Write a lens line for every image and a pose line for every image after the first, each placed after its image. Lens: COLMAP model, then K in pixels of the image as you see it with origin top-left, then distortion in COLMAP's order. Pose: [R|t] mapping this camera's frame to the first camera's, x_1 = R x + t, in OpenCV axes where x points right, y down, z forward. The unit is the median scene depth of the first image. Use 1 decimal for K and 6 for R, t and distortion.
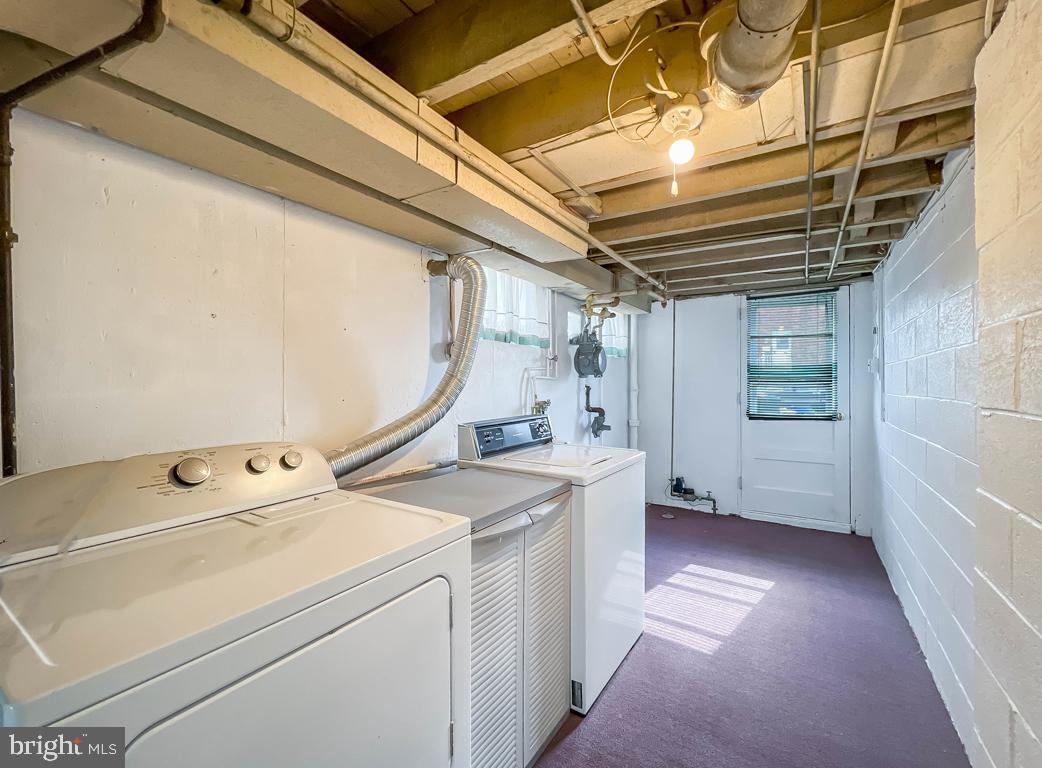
lens RADIAL K [[428.6, 0, 525.6], [0, 428.6, 379.2], [0, 0, 1]] dist [-0.000902, 0.000500]
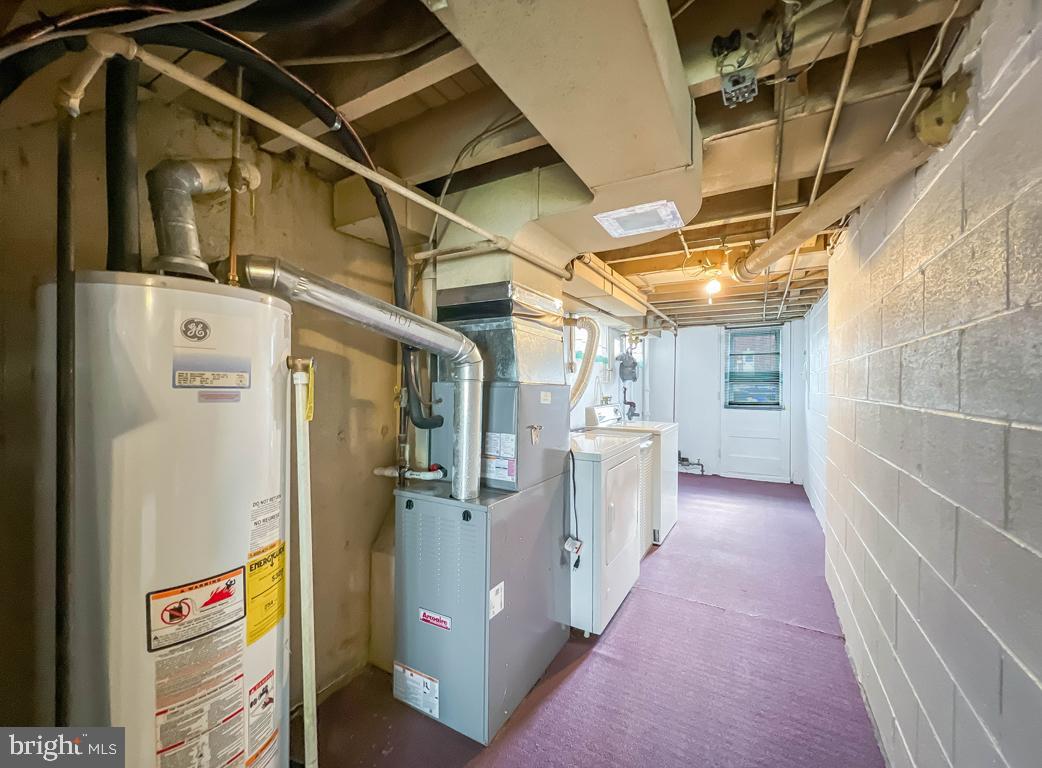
lens RADIAL K [[428.6, 0, 514.6], [0, 428.6, 386.9], [0, 0, 1]] dist [-0.000902, 0.000500]
pose [[0.998331, 0.000453, 0.057757, -0.350406], [-0.001129, 0.999931, 0.011676, -0.003733], [-0.057747, -0.011721, 0.998262, -0.522439]]
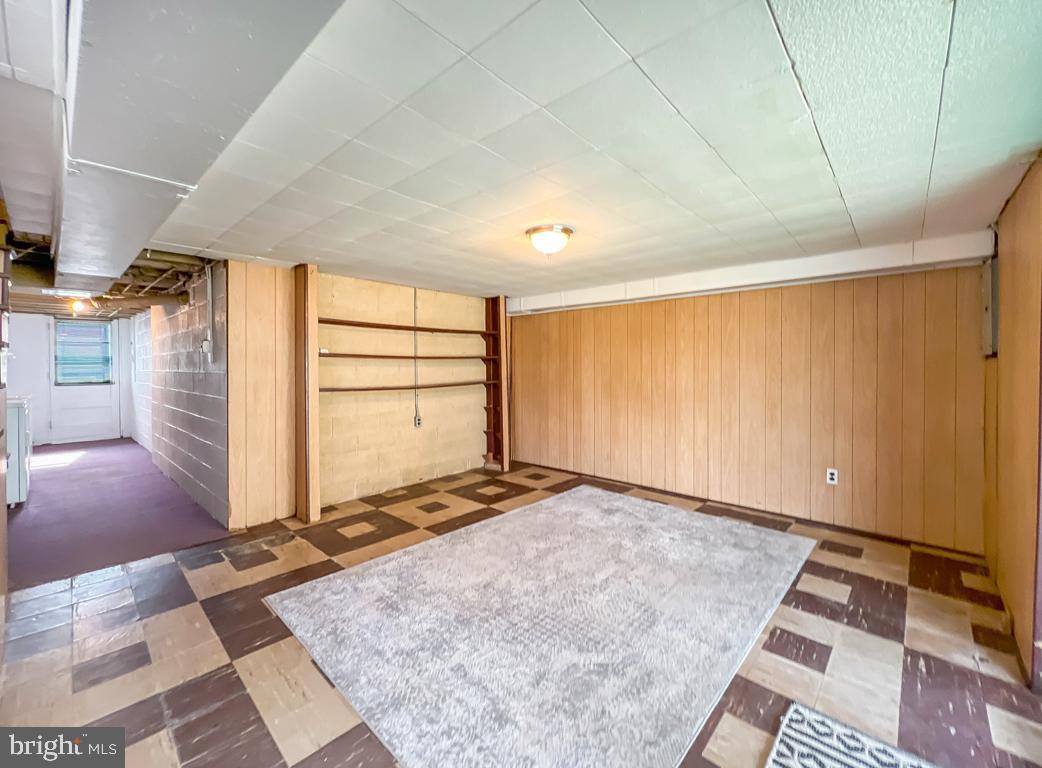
lens RADIAL K [[428.6, 0, 518.8], [0, 428.6, 368.1], [0, 0, 1]] dist [-0.000902, 0.000500]
pose [[0.160052, -0.011036, 0.987047, -1.086952], [-0.000302, 0.999937, 0.011229, -0.004823], [-0.987108, -0.002095, 0.160039, -1.375798]]
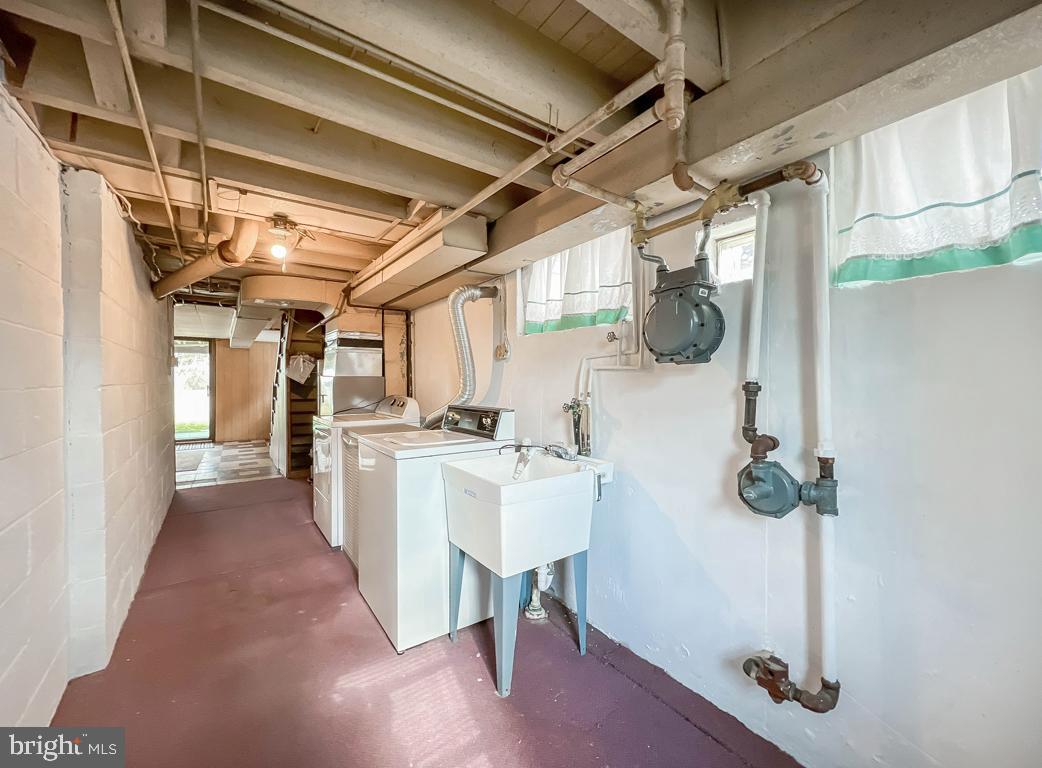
lens RADIAL K [[428.6, 0, 521.8], [0, 428.6, 383.4], [0, 0, 1]] dist [-0.000902, 0.000500]
pose [[-0.366787, 0.000769, -0.930305, 0.649227], [0.005873, 0.999982, -0.001489, 0.019723], [0.930286, -0.006010, -0.366785, 1.010590]]
